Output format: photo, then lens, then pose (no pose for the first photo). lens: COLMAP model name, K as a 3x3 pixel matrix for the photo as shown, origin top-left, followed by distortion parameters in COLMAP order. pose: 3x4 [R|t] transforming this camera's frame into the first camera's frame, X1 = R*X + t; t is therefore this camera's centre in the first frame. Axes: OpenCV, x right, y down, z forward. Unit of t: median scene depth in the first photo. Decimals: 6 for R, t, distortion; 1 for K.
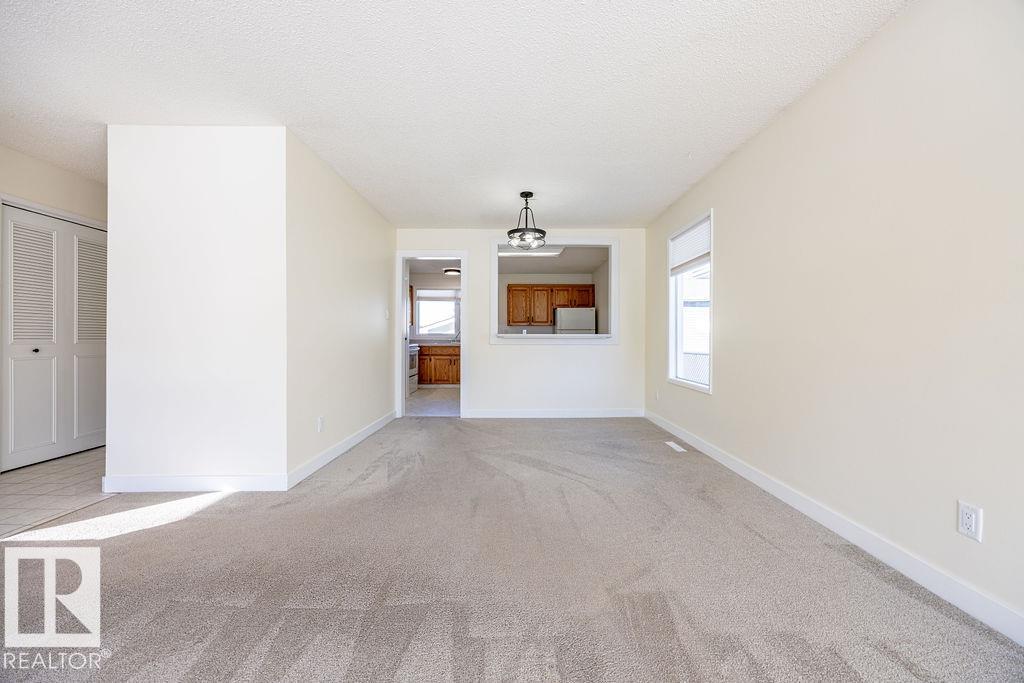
lens RADIAL K [[392.6, 0, 515.0], [0, 392.6, 339.8], [0, 0, 1]] dist [-0.000322, -0.000057]
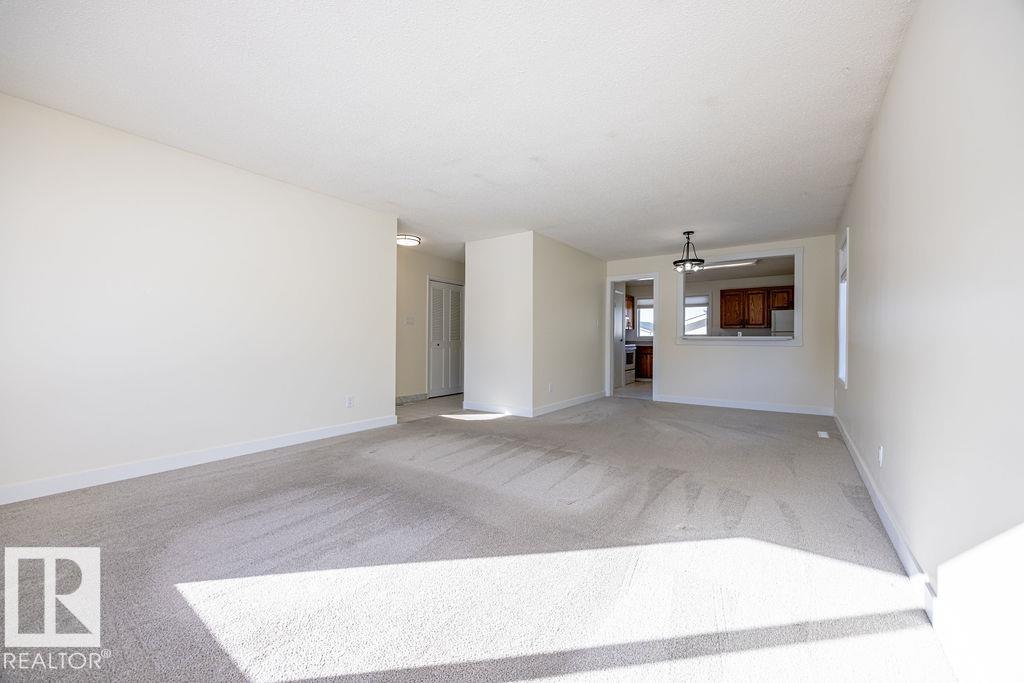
lens RADIAL K [[392.6, 0, 515.0], [0, 392.6, 339.8], [0, 0, 1]] dist [-0.000322, -0.000057]
pose [[0.811352, 0.002853, -0.584551, 0.220546], [-0.005806, 0.999978, -0.003179, 0.002553], [0.584529, 0.005973, 0.811351, -0.287310]]
